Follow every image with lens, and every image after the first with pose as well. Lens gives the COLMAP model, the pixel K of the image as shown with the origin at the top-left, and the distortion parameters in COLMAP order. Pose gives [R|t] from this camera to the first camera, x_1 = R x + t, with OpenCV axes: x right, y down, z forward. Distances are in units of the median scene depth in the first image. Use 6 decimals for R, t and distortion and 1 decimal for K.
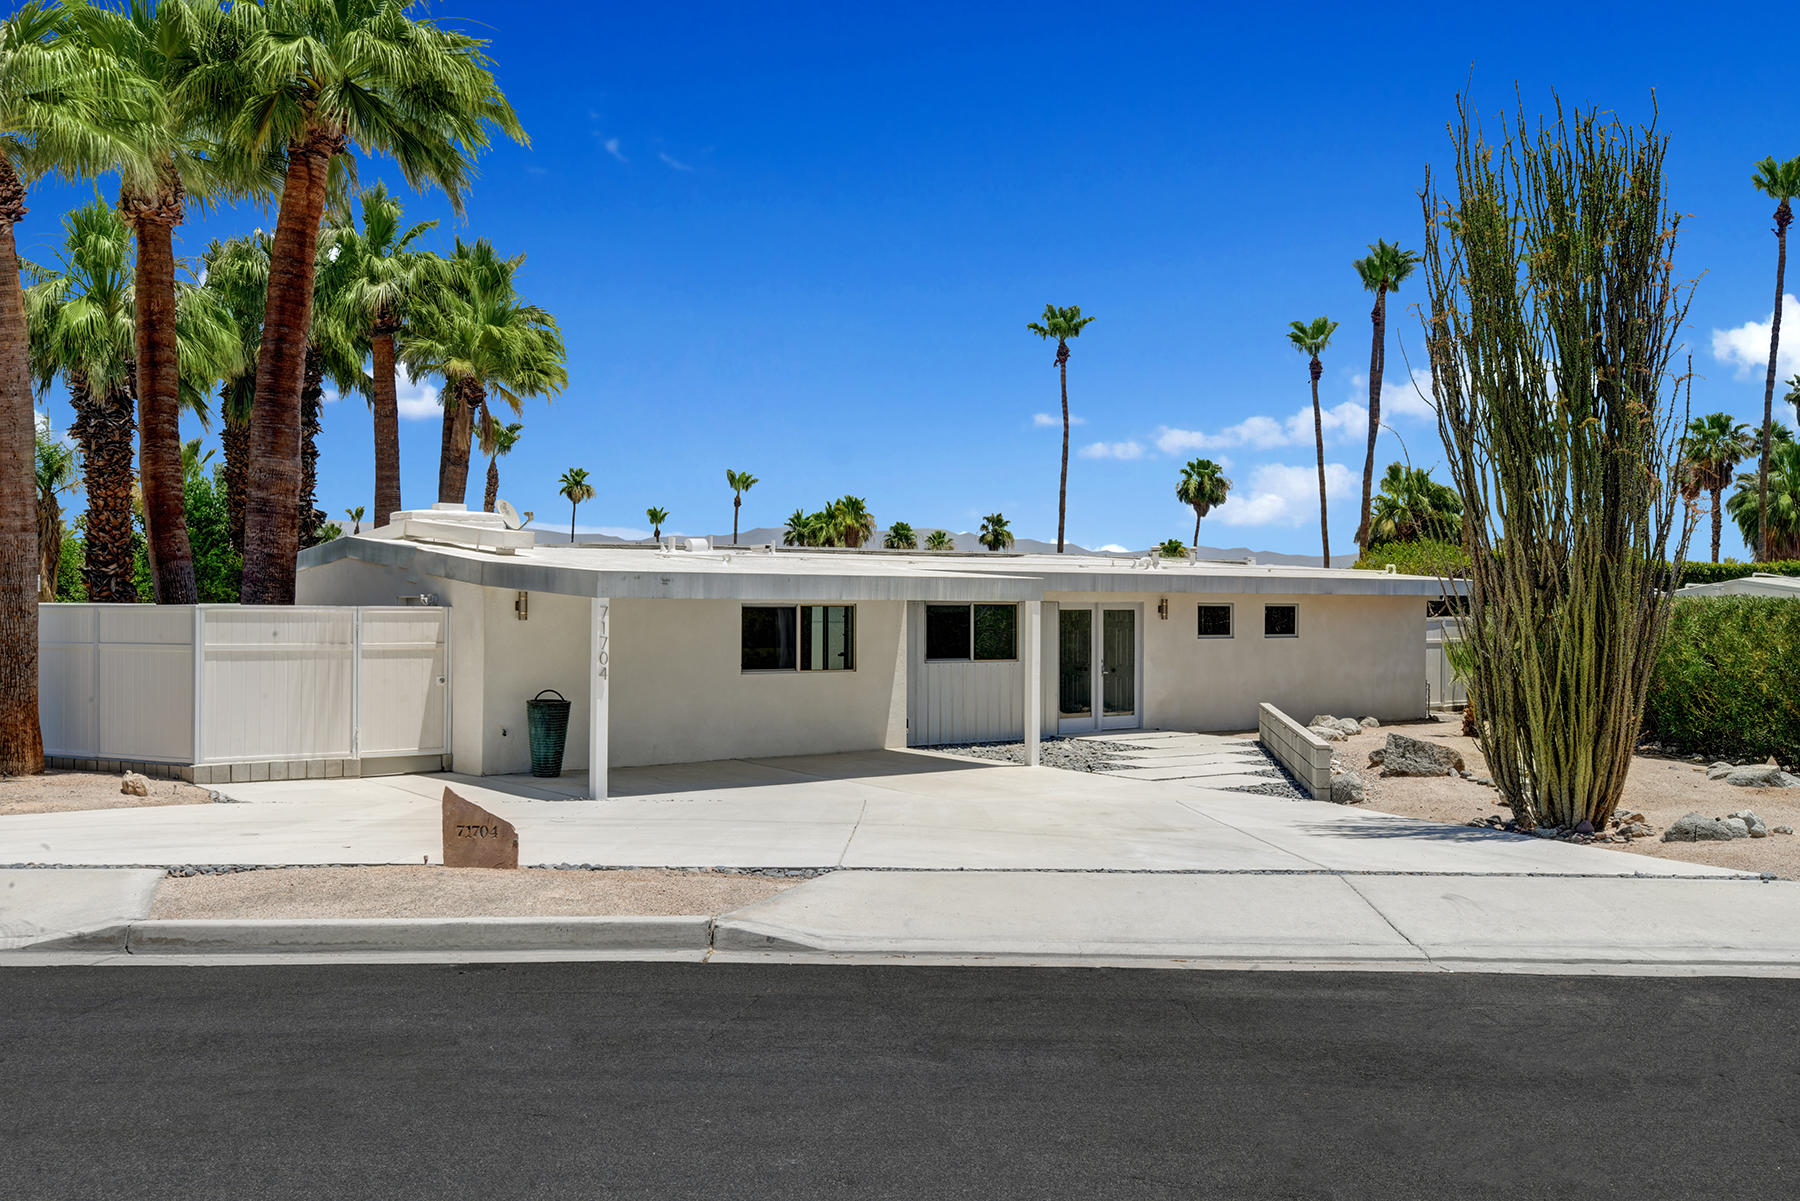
lens RADIAL K [[1824.8, 0, 898.3], [0, 1824.8, 602.1], [0, 0, 1]] dist [-0.006928, 0.000000]
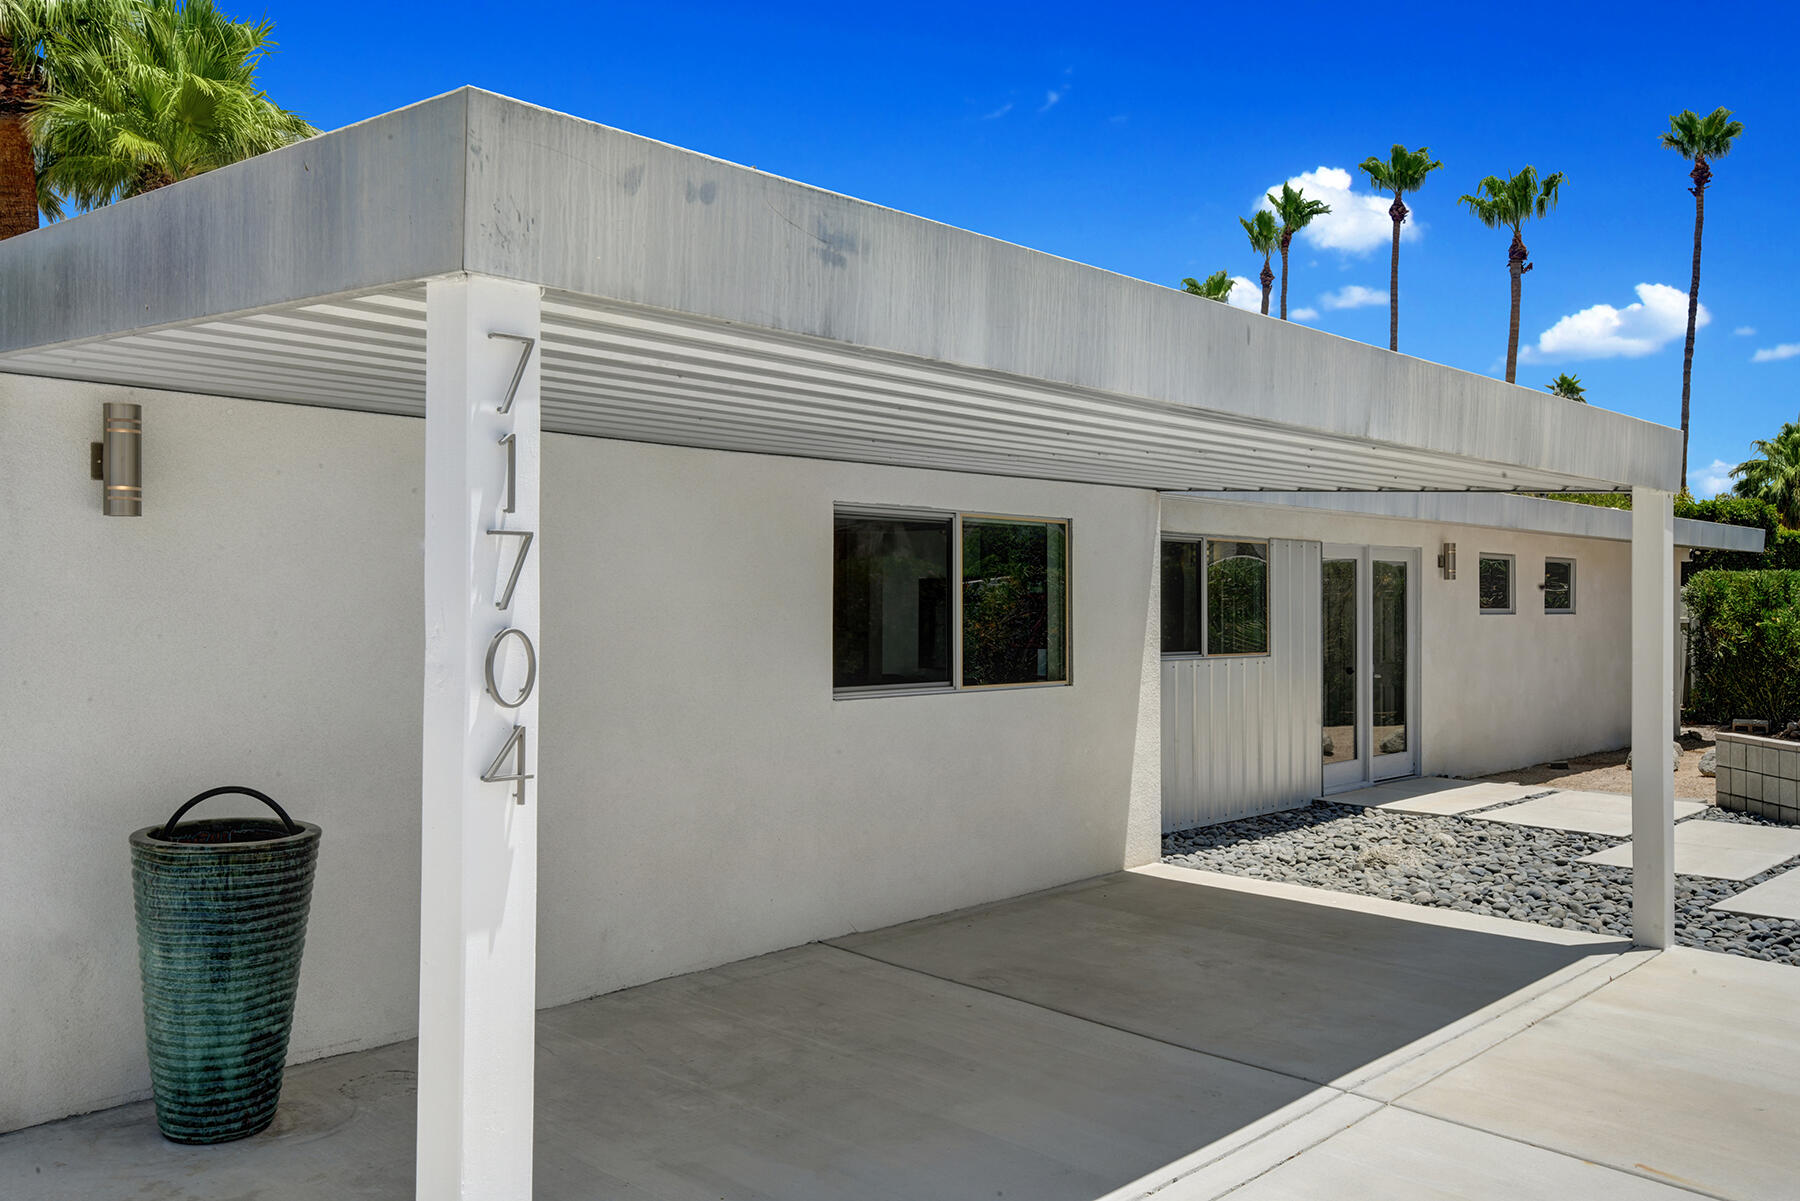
lens RADIAL K [[1494.0, 0, 904.2], [0, 1494.0, 602.1], [0, 0, 1]] dist [0.013750, 0.000876]
pose [[0.985062, -0.002850, 0.172174, -0.099878], [0.003218, 0.999993, -0.001860, 0.016855], [-0.172167, 0.002387, 0.985065, 0.578065]]
